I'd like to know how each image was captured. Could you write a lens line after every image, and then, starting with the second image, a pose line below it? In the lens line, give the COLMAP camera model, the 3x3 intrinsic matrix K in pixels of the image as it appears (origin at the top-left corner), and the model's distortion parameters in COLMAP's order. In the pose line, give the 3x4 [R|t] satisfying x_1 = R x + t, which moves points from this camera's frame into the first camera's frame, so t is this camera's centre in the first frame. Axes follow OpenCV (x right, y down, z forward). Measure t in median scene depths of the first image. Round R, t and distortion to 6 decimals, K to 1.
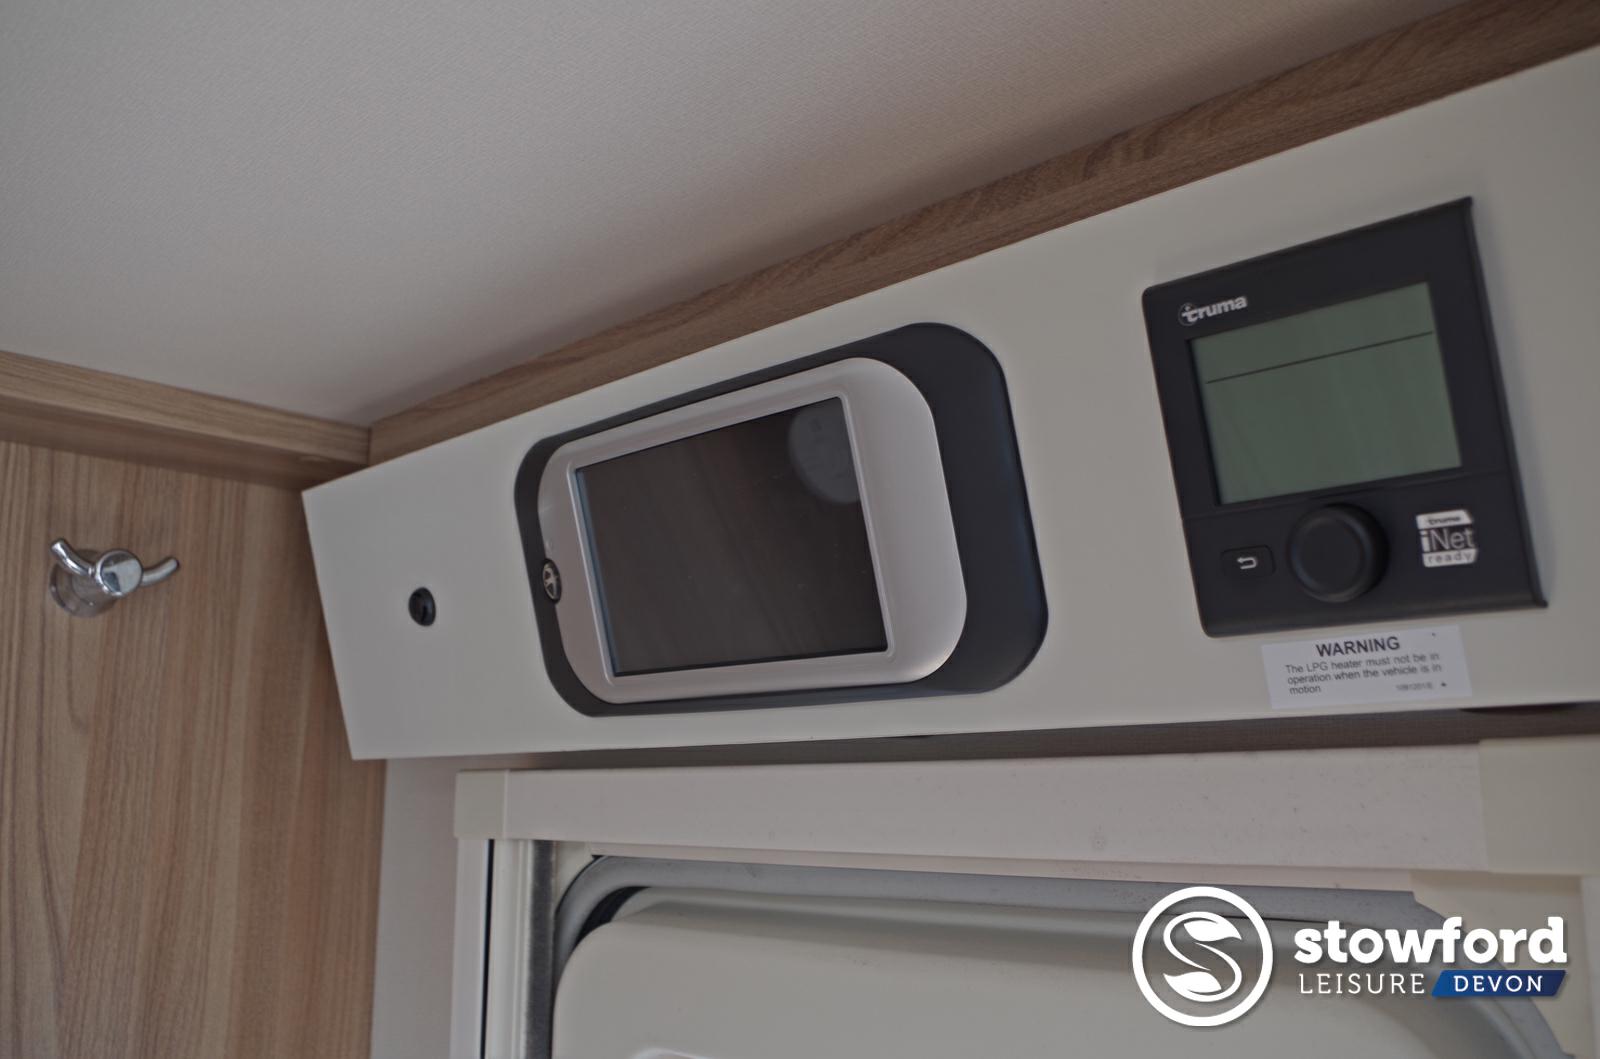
lens RADIAL K [[1442.5, 0, 800.0], [0, 1442.5, 529.5], [0, 0, 1]] dist [-0.058333, -0.000245]
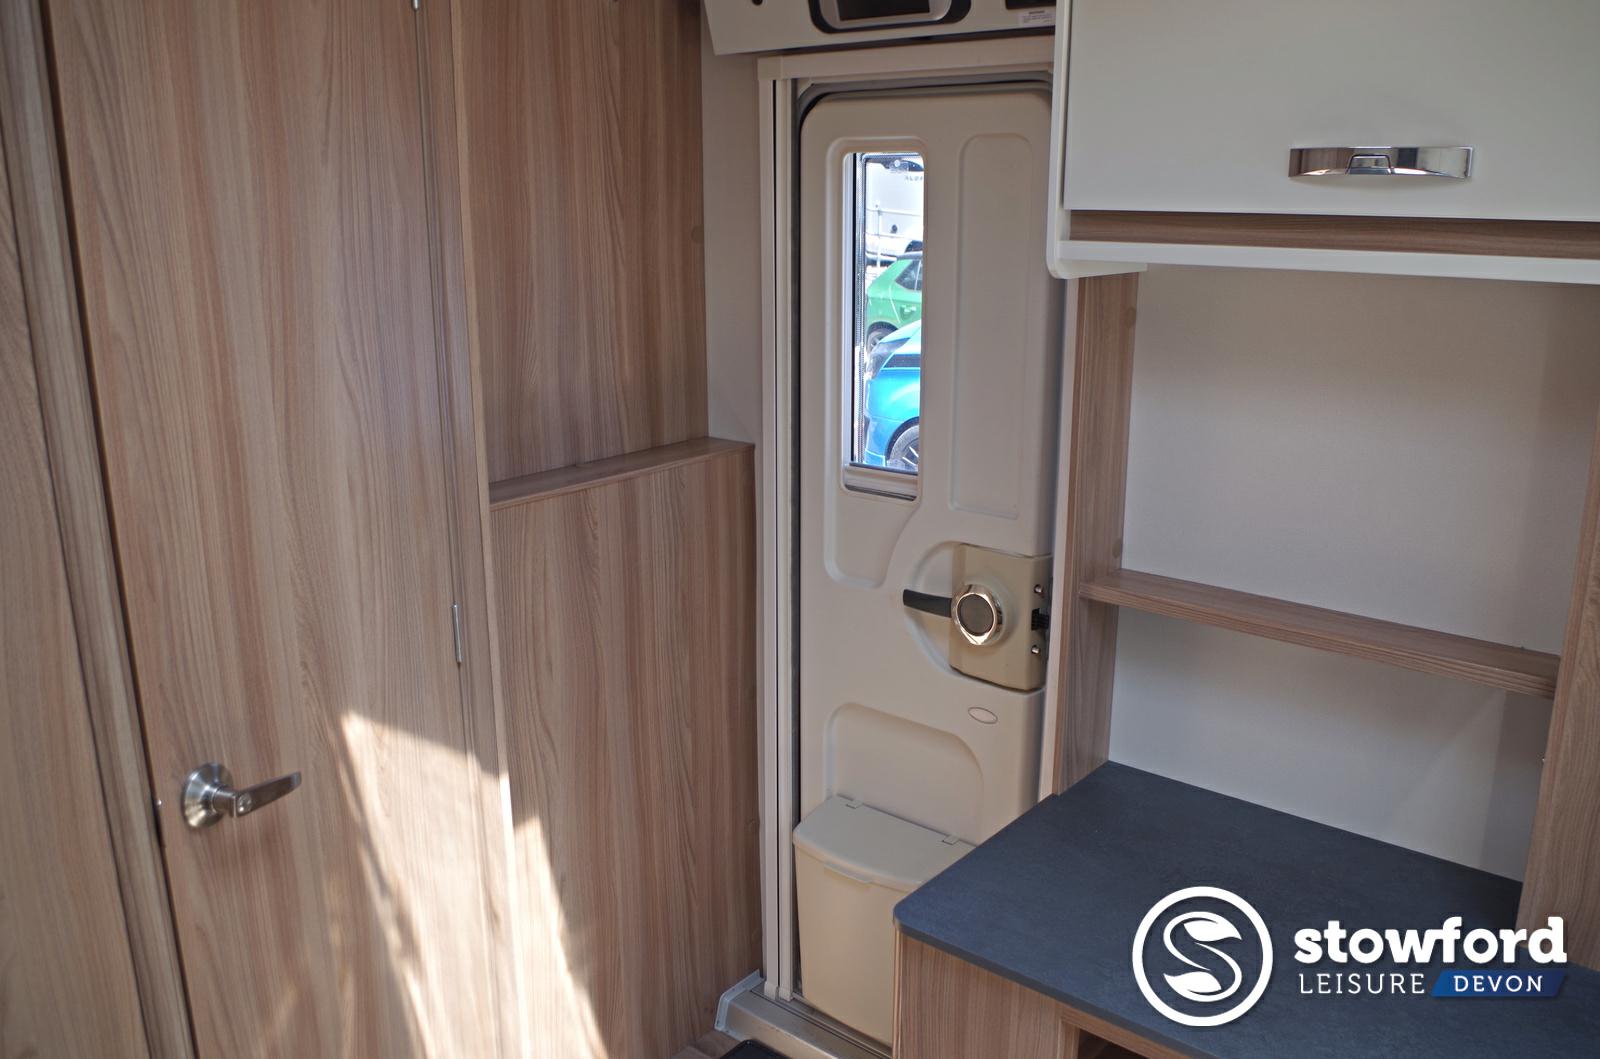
lens RADIAL K [[1259.0, 0, 800.0], [0, 1259.0, 529.5], [0, 0, 1]] dist [-0.093017, 0.051034]
pose [[0.993630, -0.035531, 0.106945, -0.489221], [-0.015580, 0.896569, 0.442630, -0.101203], [-0.111611, -0.441477, 0.890304, -1.822032]]
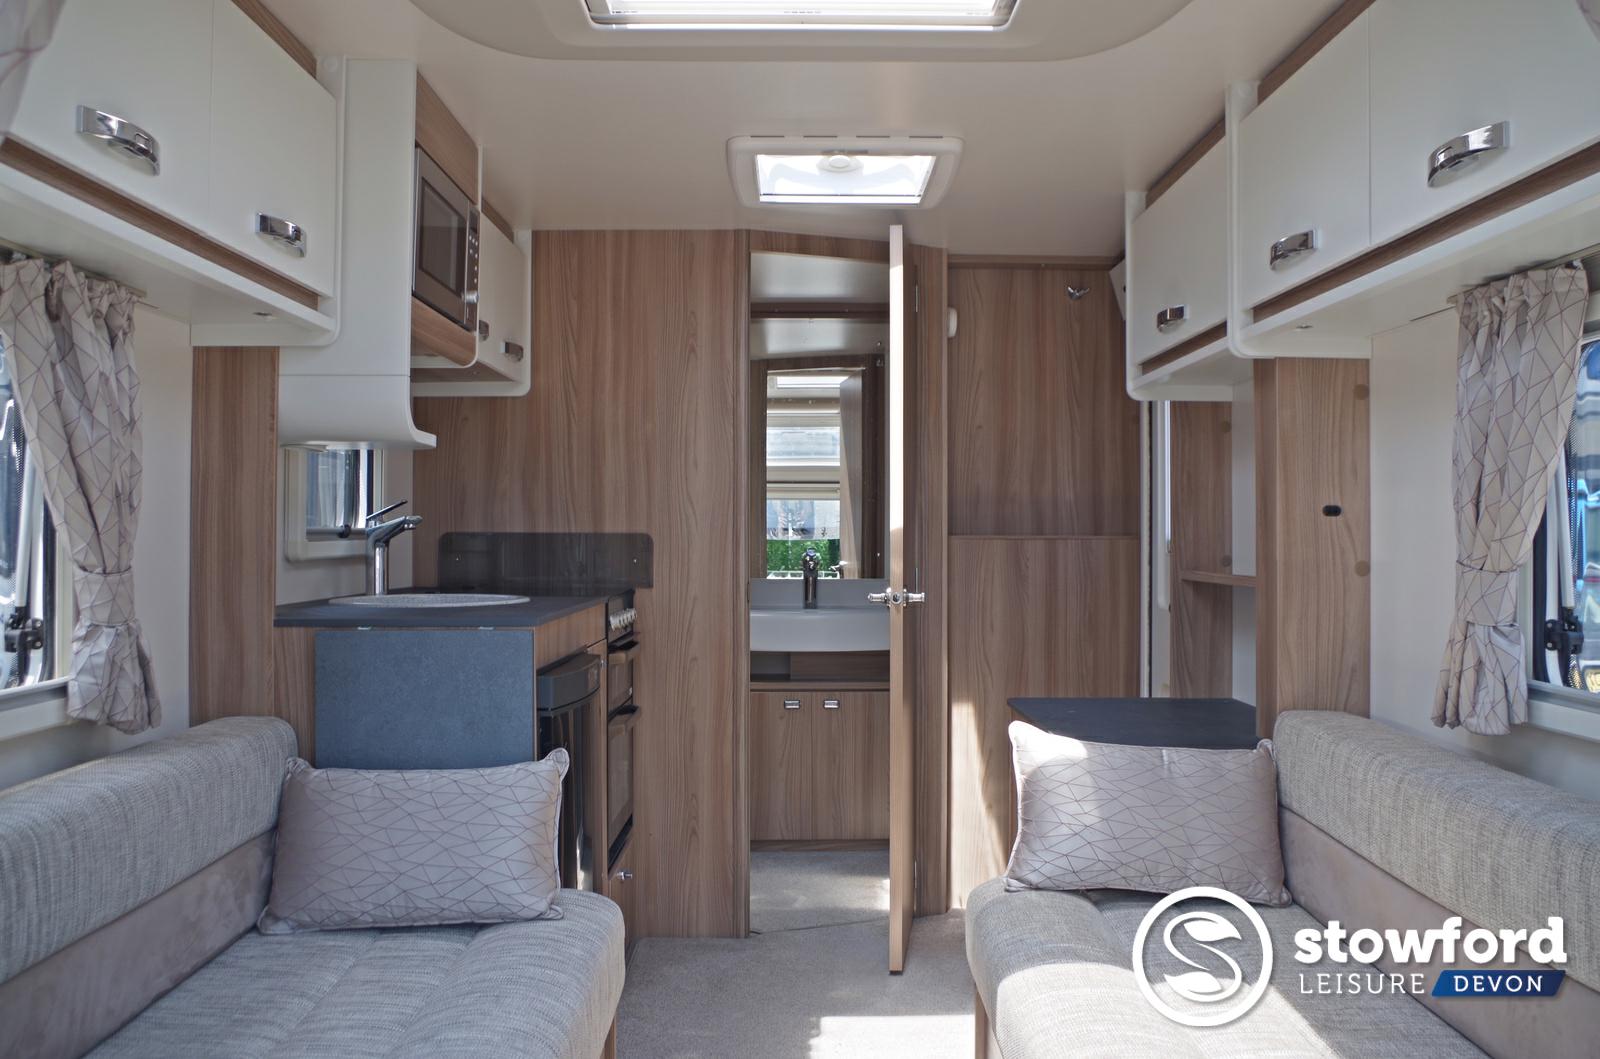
lens RADIAL K [[1259.0, 0, 800.0], [0, 1259.0, 529.5], [0, 0, 1]] dist [-0.093017, 0.051034]
pose [[0.725776, -0.009826, -0.687861, 2.223453], [0.140212, 0.981022, 0.133926, 0.145520], [0.673491, -0.193647, 0.713380, -3.647260]]
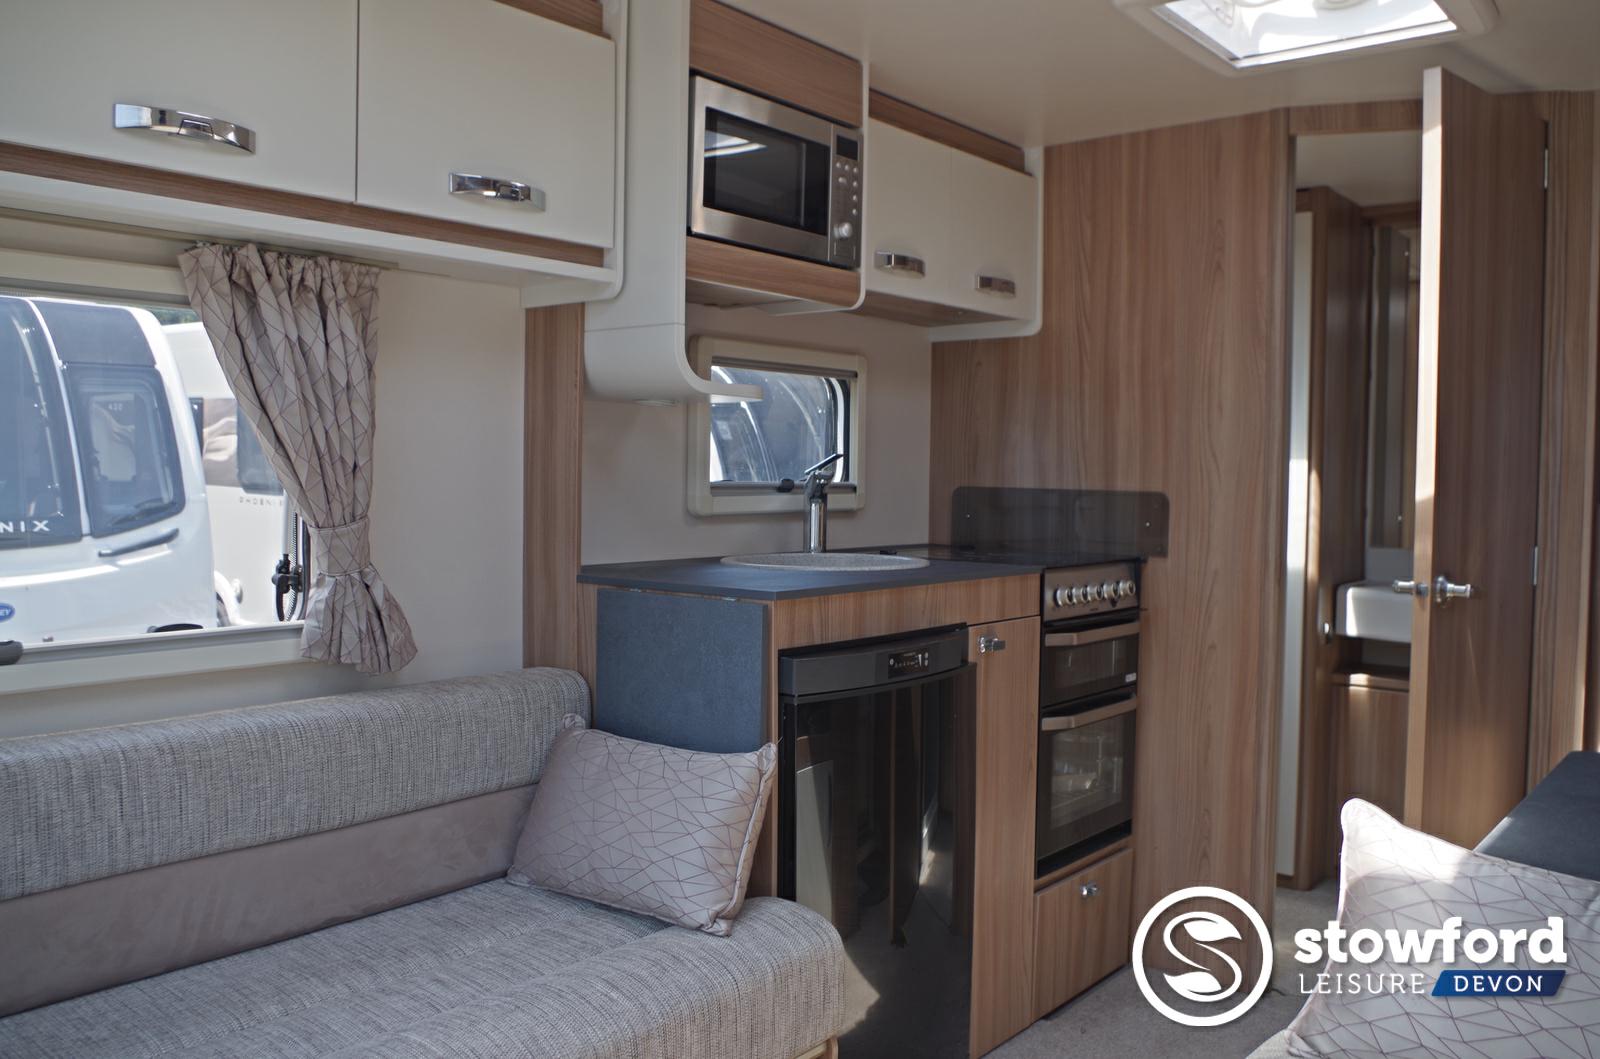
lens RADIAL K [[1259.0, 0, 800.0], [0, 1259.0, 529.5], [0, 0, 1]] dist [-0.093017, 0.051034]
pose [[0.123073, 0.037907, -0.991673, 2.326026], [0.183107, 0.981246, 0.060233, 0.385697], [0.975359, -0.188995, 0.113824, -2.222273]]
